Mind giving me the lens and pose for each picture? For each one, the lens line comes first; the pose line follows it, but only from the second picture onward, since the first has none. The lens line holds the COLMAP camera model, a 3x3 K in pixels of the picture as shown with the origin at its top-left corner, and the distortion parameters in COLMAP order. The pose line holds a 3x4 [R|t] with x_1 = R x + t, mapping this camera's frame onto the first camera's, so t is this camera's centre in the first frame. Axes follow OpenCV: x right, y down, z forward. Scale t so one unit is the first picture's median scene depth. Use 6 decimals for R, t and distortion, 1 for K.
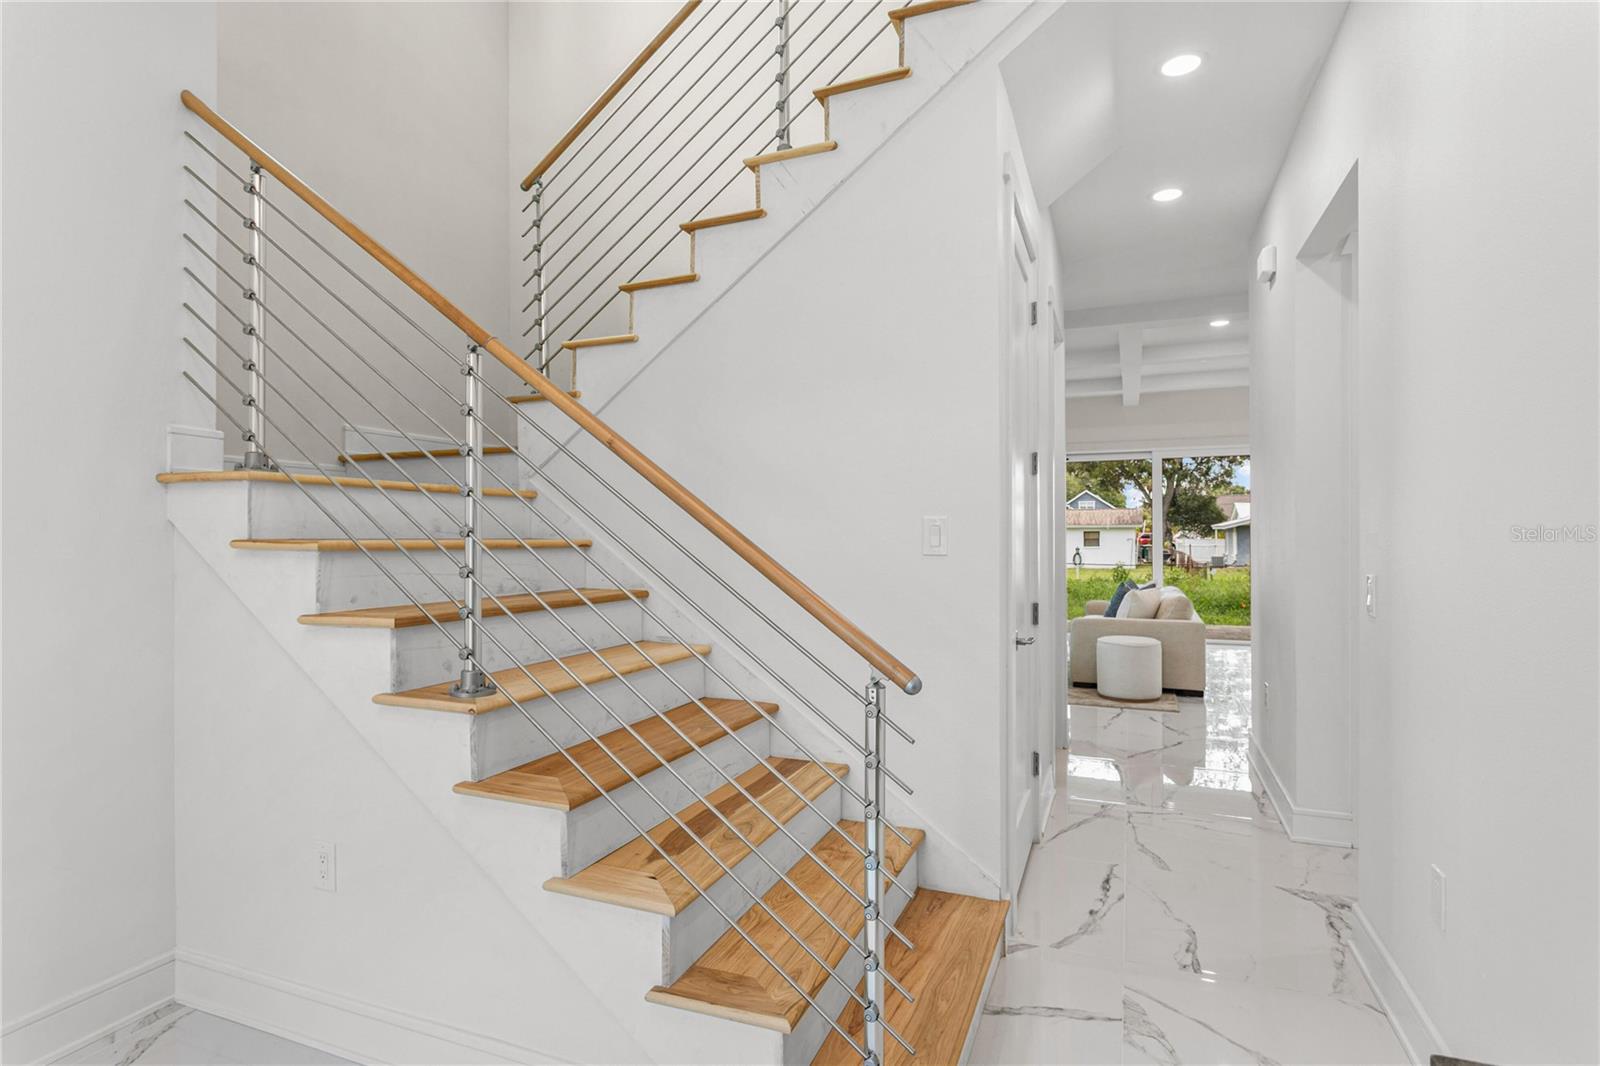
lens RADIAL K [[850.6, 0, 796.2], [0, 850.6, 528.9], [0, 0, 1]] dist [-0.005446, 0.004200]
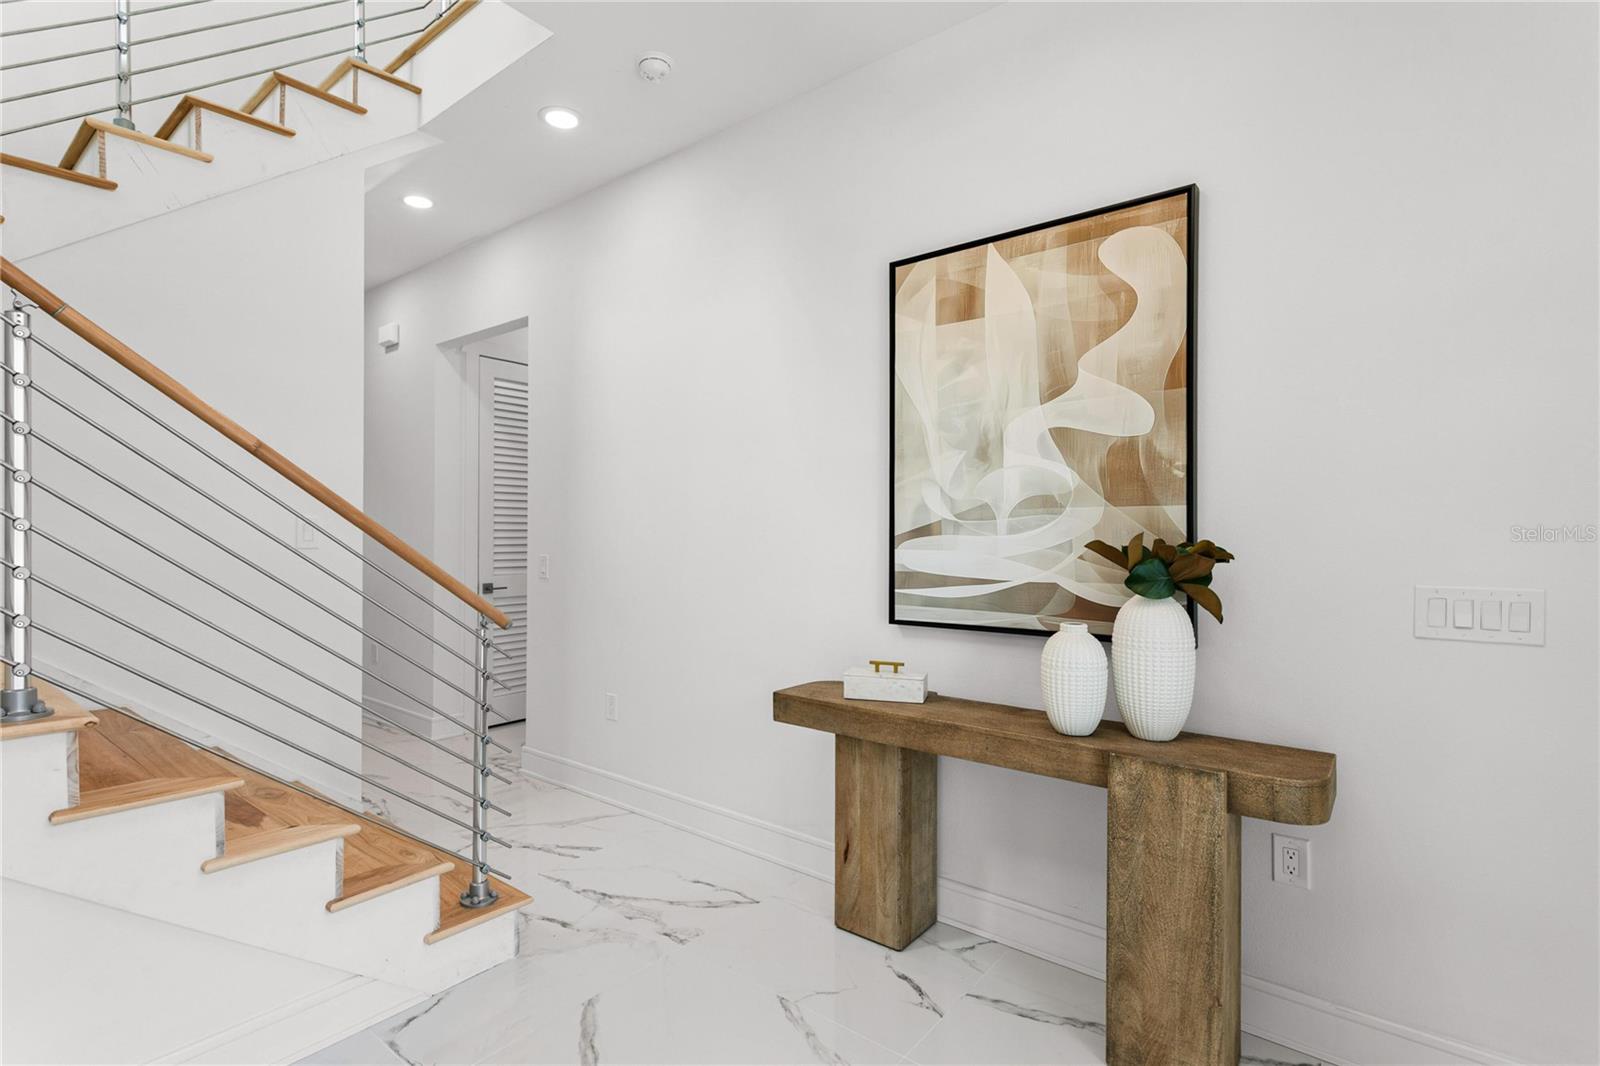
lens RADIAL K [[761.0, 0, 805.3], [0, 761.0, 536.1], [0, 0, 1]] dist [0.003881, -0.001005]
pose [[0.267601, -0.002511, 0.963527, -0.977448], [-0.003646, 0.999987, 0.003619, 0.009632], [-0.963523, -0.004482, 0.267588, 0.053839]]
